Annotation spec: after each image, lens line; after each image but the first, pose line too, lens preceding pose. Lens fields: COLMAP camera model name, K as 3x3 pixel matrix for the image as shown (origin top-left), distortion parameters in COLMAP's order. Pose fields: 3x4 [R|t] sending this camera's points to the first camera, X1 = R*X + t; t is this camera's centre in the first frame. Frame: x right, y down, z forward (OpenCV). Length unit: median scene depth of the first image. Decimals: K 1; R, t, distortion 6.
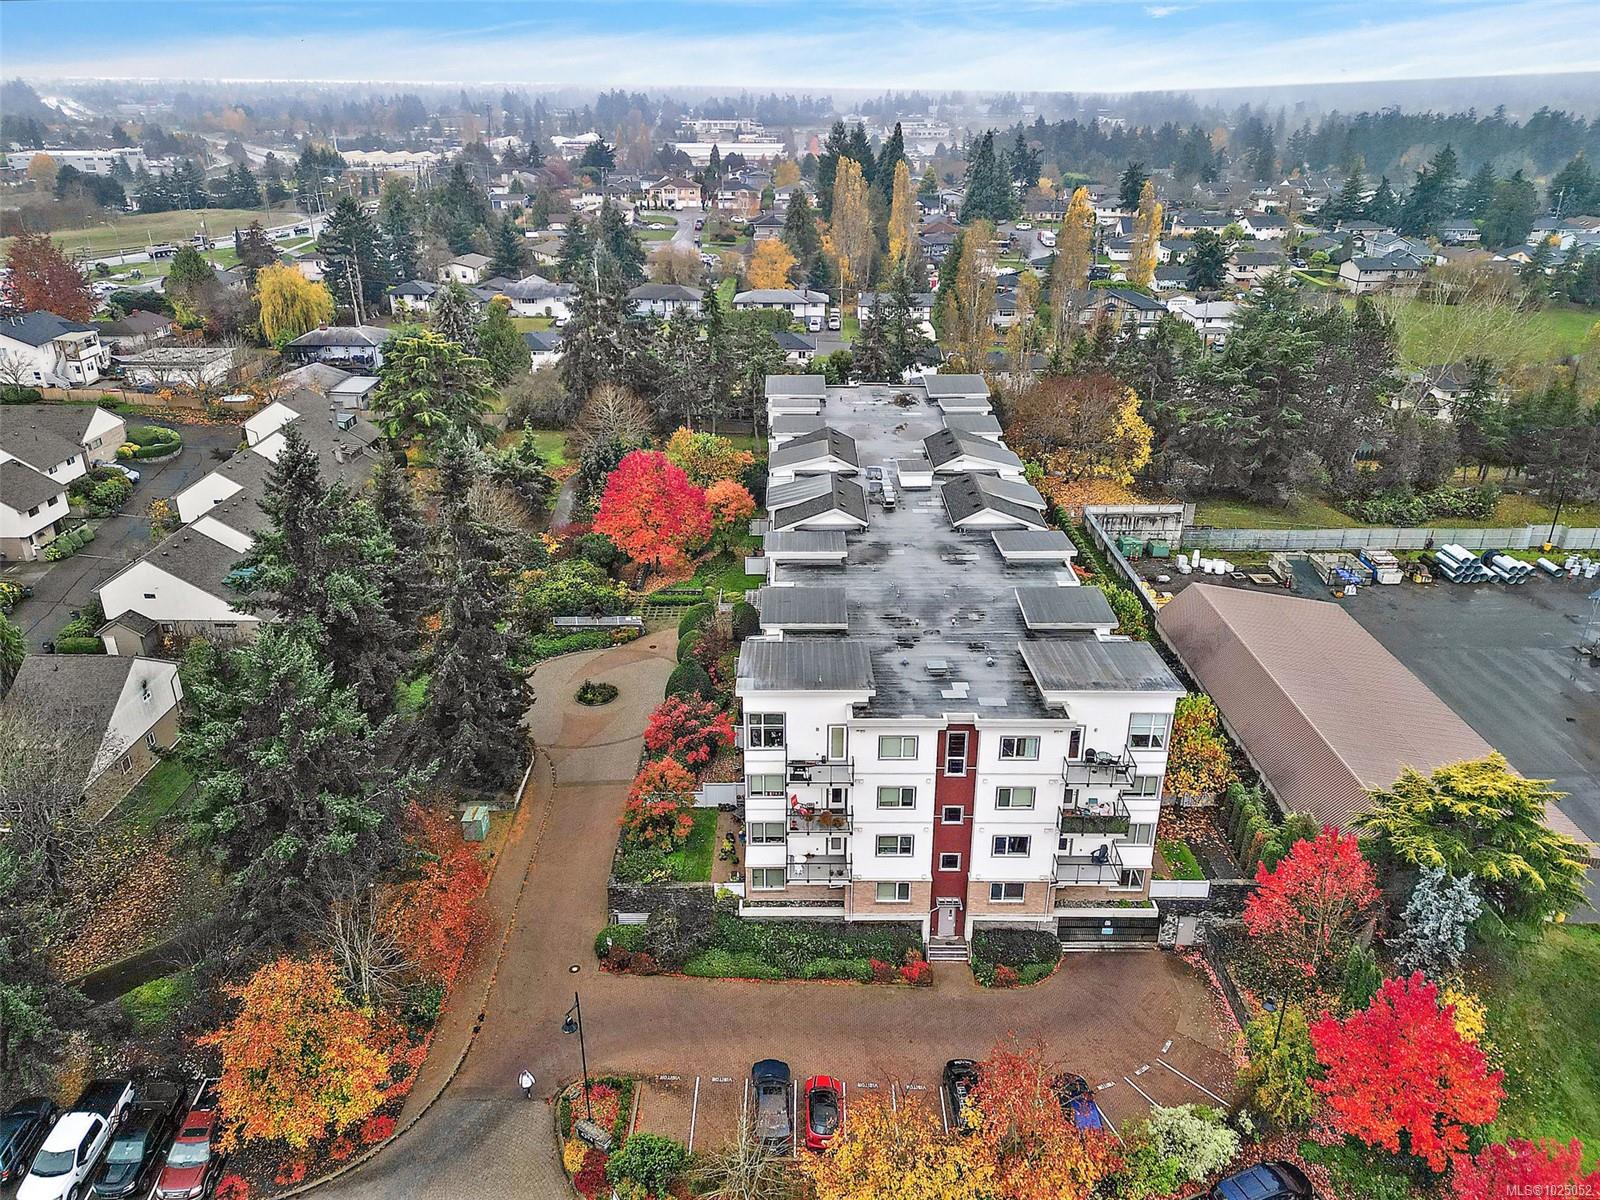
lens RADIAL K [[1144.4, 0, 800.0], [0, 1144.4, 600.0], [0, 0, 1]] dist [0.114022, -0.108928]
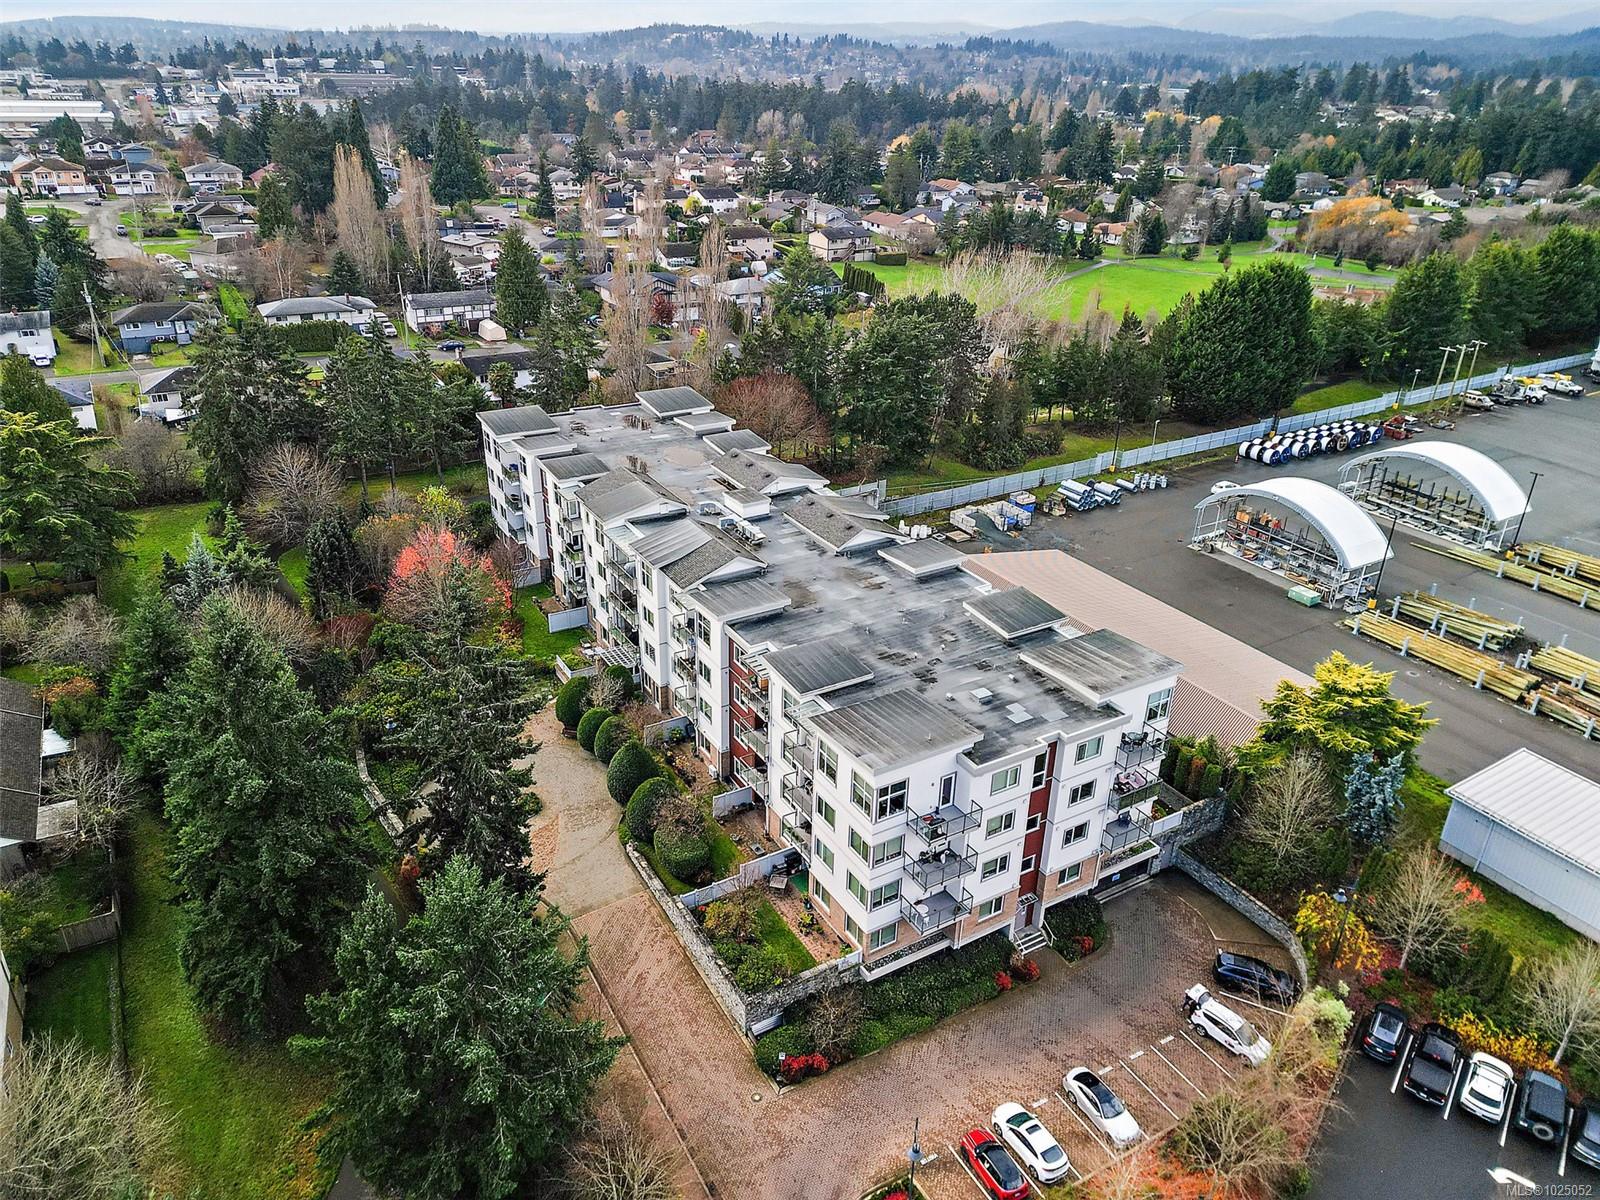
lens RADIAL K [[1124.2, 0, 800.0], [0, 1124.2, 600.0], [0, 0, 1]] dist [0.105447, -0.100144]
pose [[0.859823, -0.210113, 0.465357, -0.336062], [0.190070, 0.977617, 0.090217, -0.105218], [-0.473897, 0.010879, 0.880513, 0.097176]]
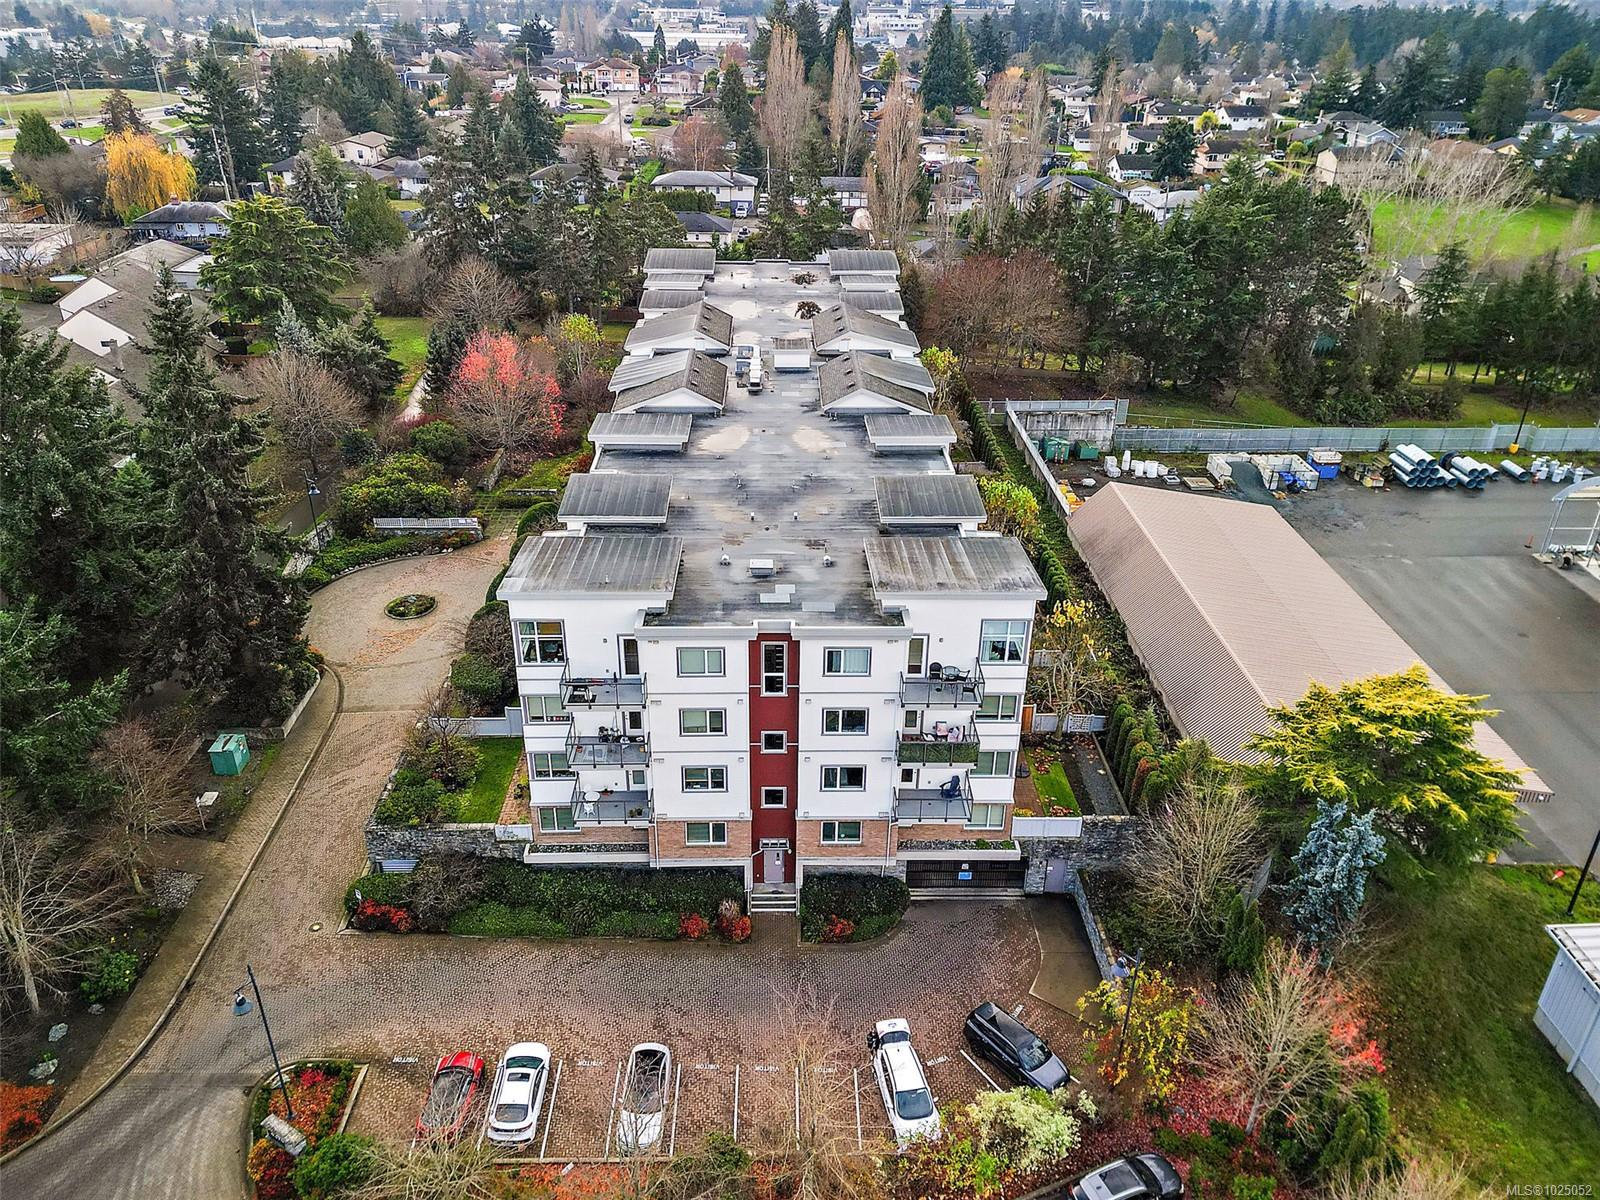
lens RADIAL K [[1173.8, 0, 800.0], [0, 1173.8, 600.0], [0, 0, 1]] dist [0.097249, -0.083856]
pose [[0.999809, 0.001594, 0.019486, 0.087419], [-0.002781, 0.998131, 0.061048, 0.020770], [-0.019352, -0.061091, 0.997945, 0.102254]]
